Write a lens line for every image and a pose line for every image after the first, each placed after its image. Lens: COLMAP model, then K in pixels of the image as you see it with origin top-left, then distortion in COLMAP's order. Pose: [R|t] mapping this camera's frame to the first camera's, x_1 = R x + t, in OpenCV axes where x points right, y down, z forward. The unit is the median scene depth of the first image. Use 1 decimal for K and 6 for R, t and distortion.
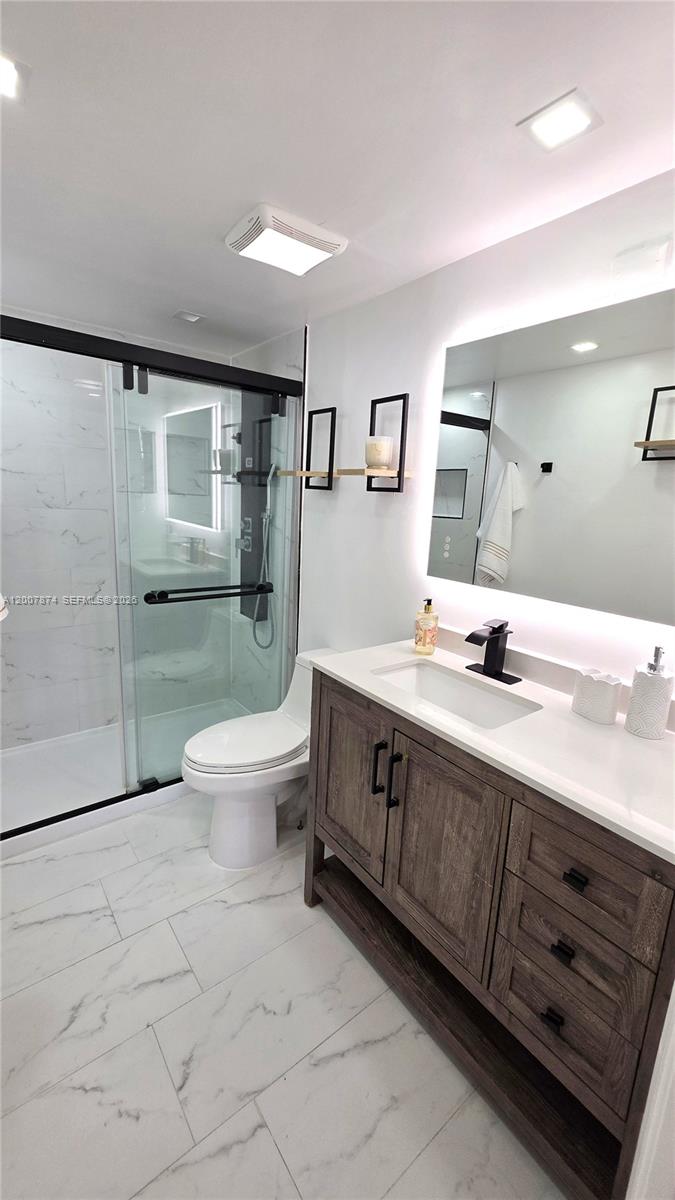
lens RADIAL K [[484.6, 0, 335.7], [0, 484.6, 599.8], [0, 0, 1]] dist [0.001401, 0.000436]
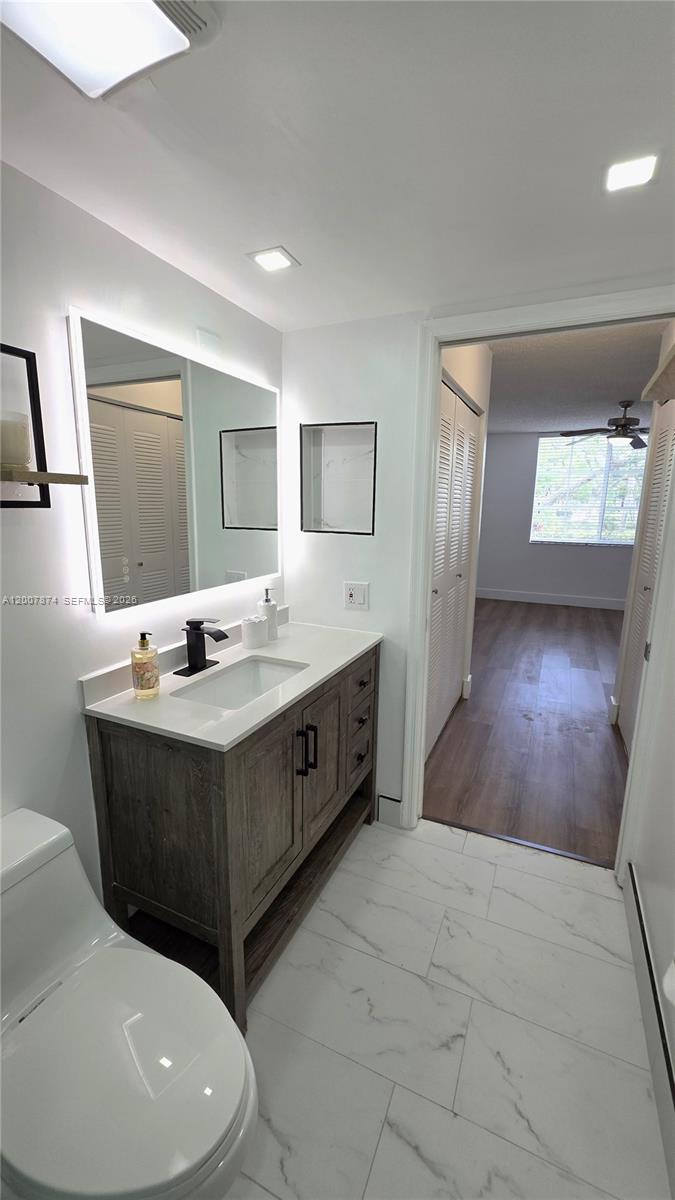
lens RADIAL K [[484.6, 0, 342.6], [0, 484.6, 598.3], [0, 0, 1]] dist [0.001401, 0.000436]
pose [[-0.476559, -0.223016, 0.850386, -0.754365], [0.148492, 0.932973, 0.327890, -0.314627], [-0.866511, 0.282534, -0.411500, 1.149896]]
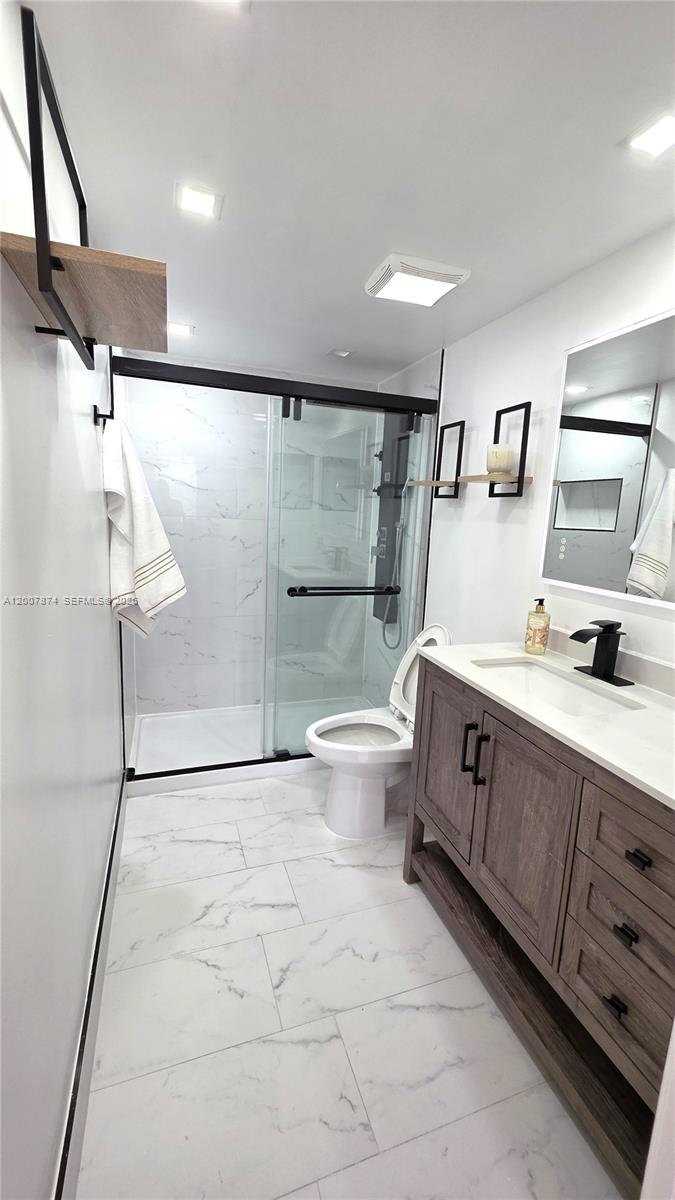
lens RADIAL K [[484.6, 0, 329.6], [0, 484.6, 598.9], [0, 0, 1]] dist [0.001401, 0.000436]
pose [[0.946081, 0.049576, -0.320113, 0.111724], [-0.064121, 0.997326, -0.035051, 0.069642], [0.317519, 0.053687, 0.946731, -0.113114]]
